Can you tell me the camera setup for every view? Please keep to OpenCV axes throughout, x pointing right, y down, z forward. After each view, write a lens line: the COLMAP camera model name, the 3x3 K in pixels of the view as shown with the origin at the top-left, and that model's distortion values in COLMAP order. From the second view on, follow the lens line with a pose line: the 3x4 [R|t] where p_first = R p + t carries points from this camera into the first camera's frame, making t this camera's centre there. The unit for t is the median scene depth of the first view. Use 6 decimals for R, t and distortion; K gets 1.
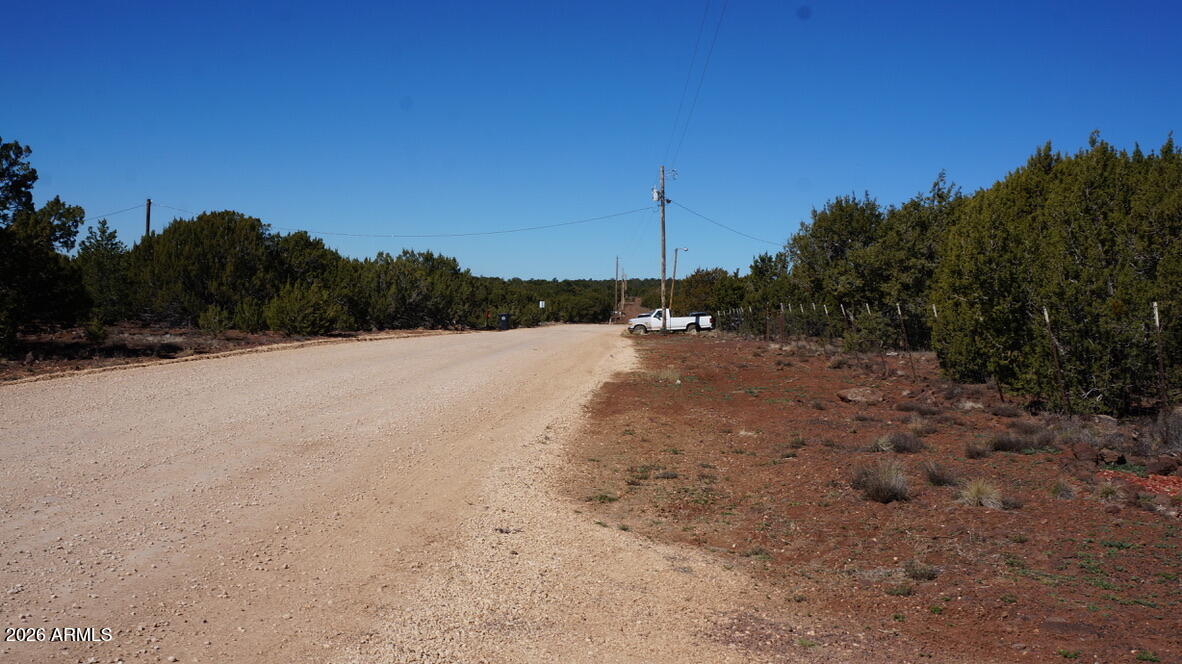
lens RADIAL K [[1239.9, 0, 590.3], [0, 1239.9, 334.0], [0, 0, 1]] dist [0.028040, 0.000000]
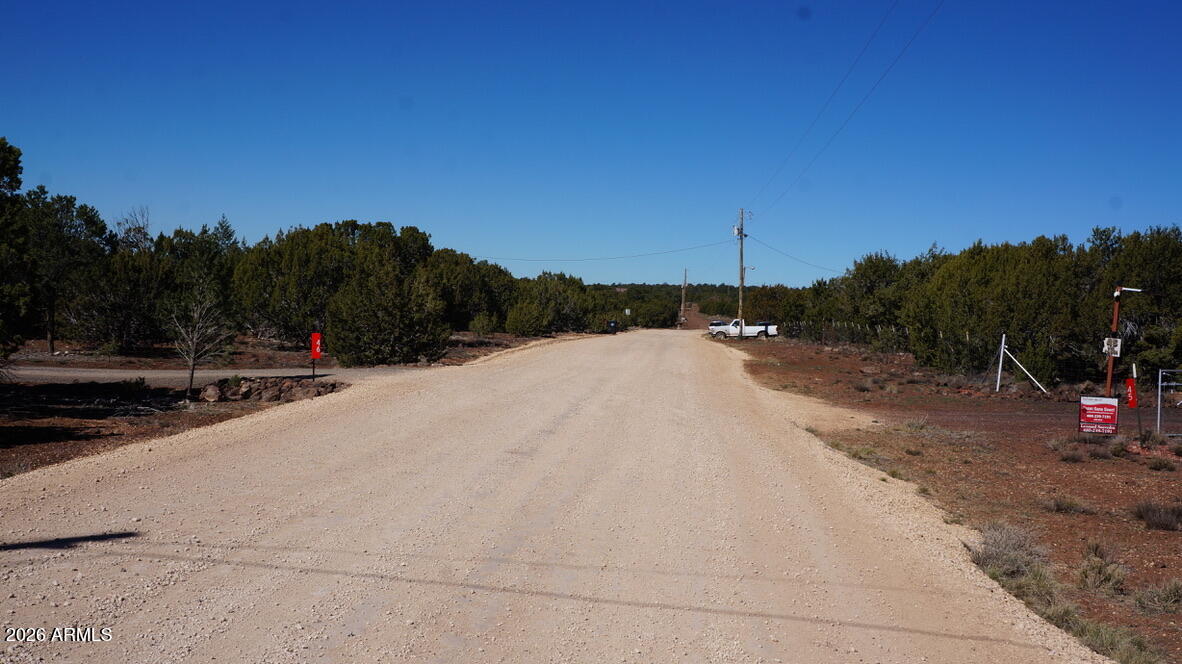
lens RADIAL K [[1239.9, 0, 591.2], [0, 1239.9, 330.6], [0, 0, 1]] dist [0.028040, 0.000000]
pose [[0.999079, 0.017086, -0.039361, -0.059020], [-0.017286, 0.999839, -0.004739, 0.000028], [0.039273, 0.005415, 0.999214, -0.382990]]
